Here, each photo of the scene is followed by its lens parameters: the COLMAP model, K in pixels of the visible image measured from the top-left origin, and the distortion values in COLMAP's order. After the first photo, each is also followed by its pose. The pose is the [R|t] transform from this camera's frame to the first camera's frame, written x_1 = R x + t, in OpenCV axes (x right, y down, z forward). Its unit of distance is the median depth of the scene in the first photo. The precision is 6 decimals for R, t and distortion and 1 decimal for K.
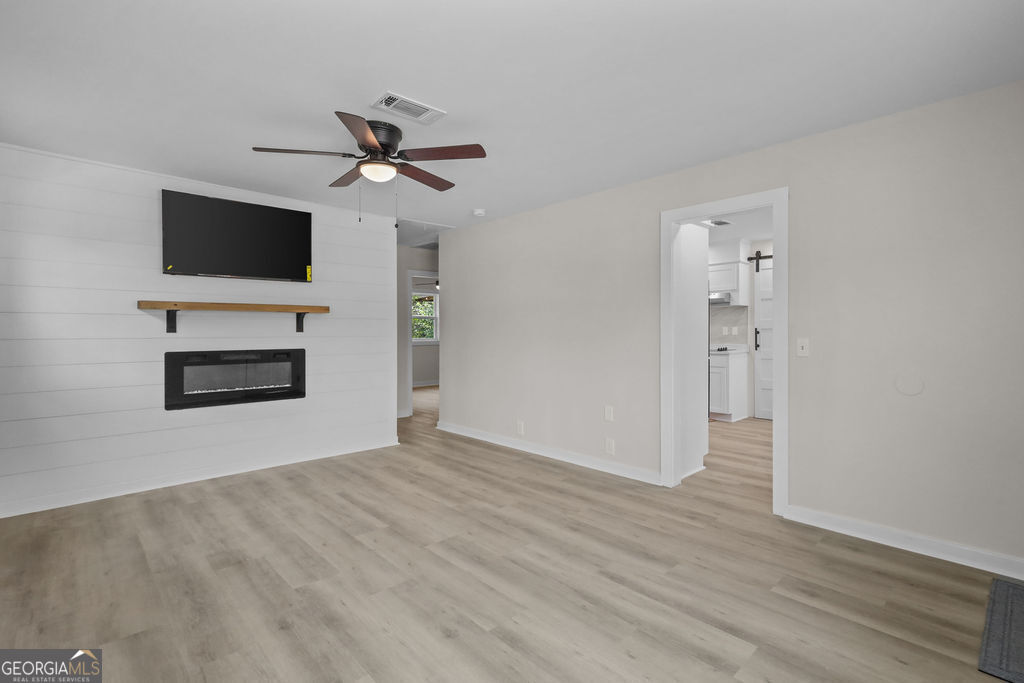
lens RADIAL K [[481.0, 0, 508.3], [0, 481.0, 333.1], [0, 0, 1]] dist [0.000160, 0.001156]
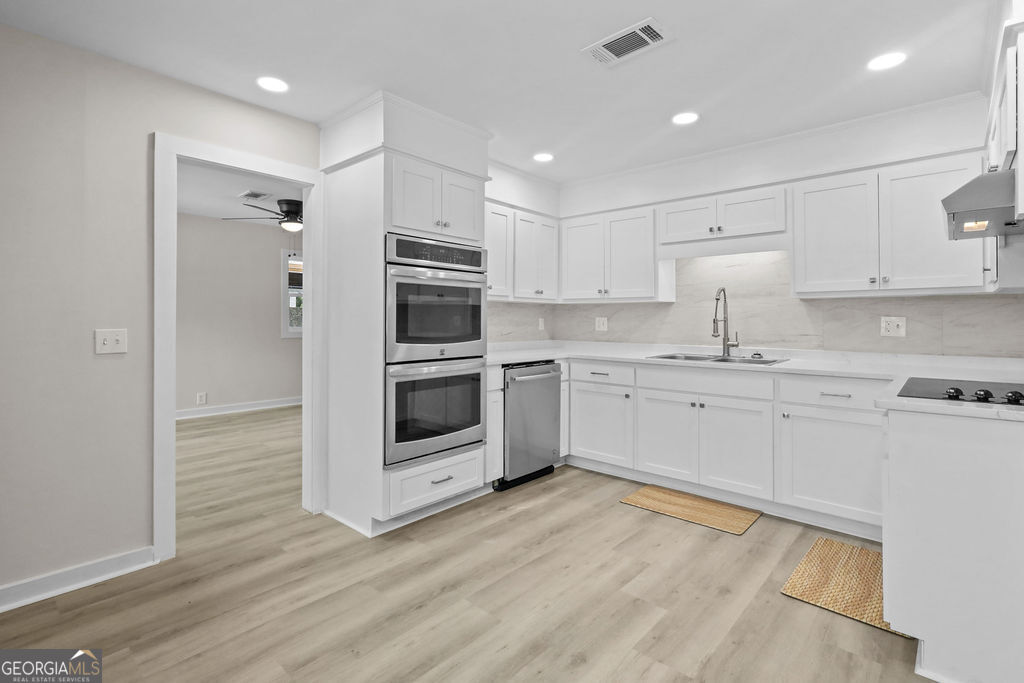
lens RADIAL K [[481.0, 0, 519.4], [0, 481.0, 318.4], [0, 0, 1]] dist [0.000160, 0.001156]
pose [[0.094725, 0.003417, -0.995498, 1.172028], [-0.008182, 0.999963, 0.002654, -0.010284], [0.995470, 0.007894, 0.094749, 1.260161]]
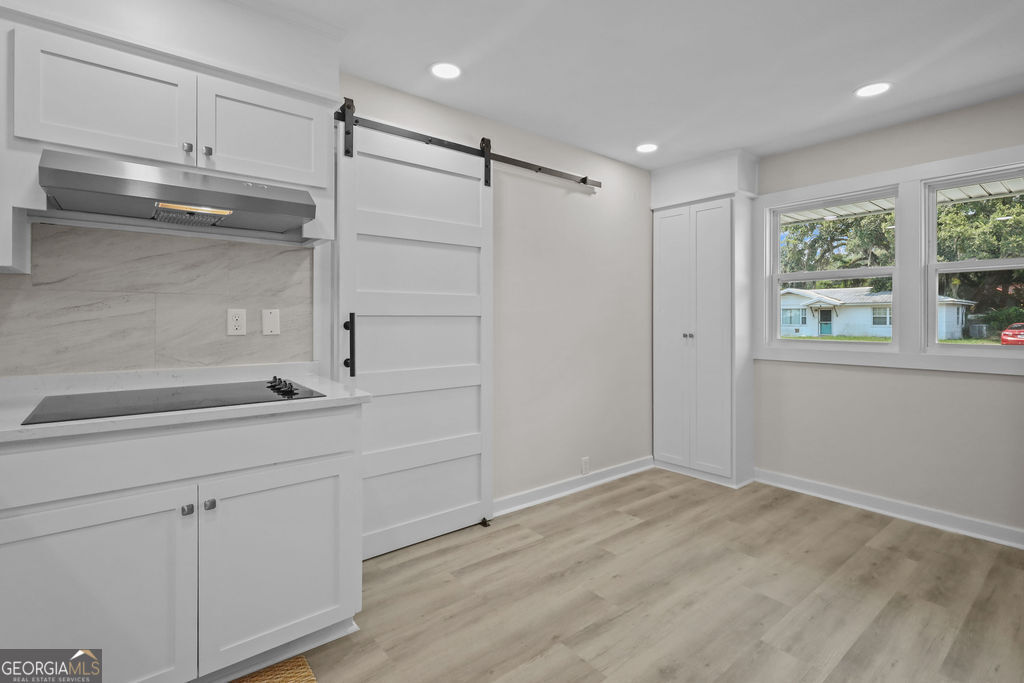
lens RADIAL K [[481.0, 0, 511.5], [0, 481.0, 319.2], [0, 0, 1]] dist [0.000160, 0.001156]
pose [[0.084958, 0.007665, 0.996355, 0.298266], [0.000052, 0.999970, -0.007697, -0.006267], [-0.996385, 0.000706, 0.084955, 1.460365]]
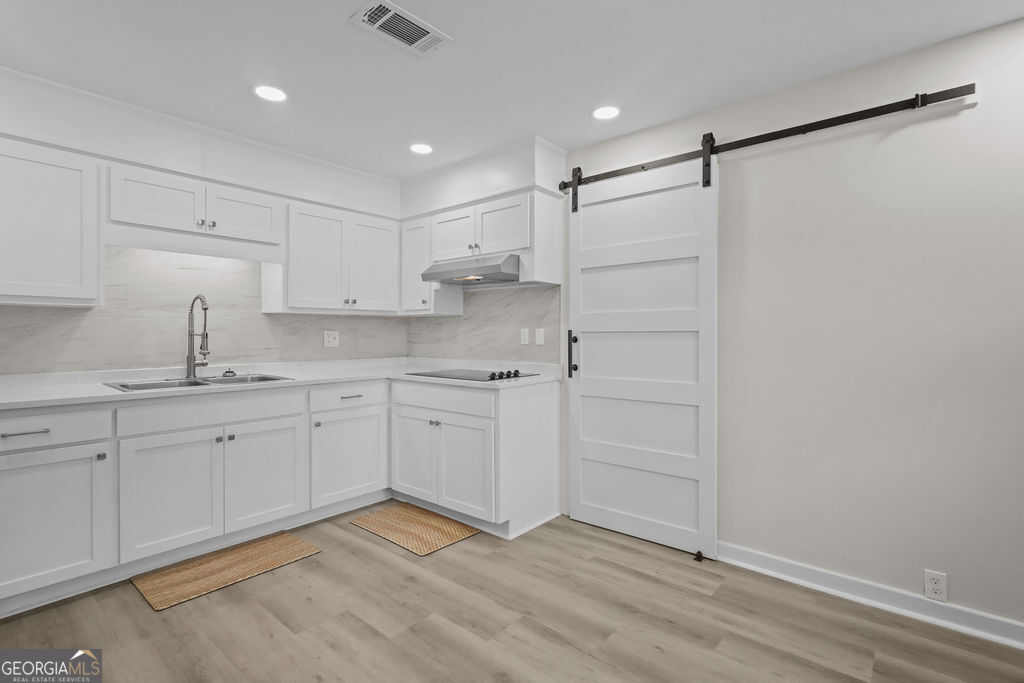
lens RADIAL K [[481.0, 0, 515.7], [0, 481.0, 337.1], [0, 0, 1]] dist [0.000160, 0.001156]
pose [[0.993043, 0.006109, 0.117597, 0.696316], [-0.006648, 0.999969, 0.004188, -0.009774], [-0.117568, -0.004940, 0.993053, 0.921489]]
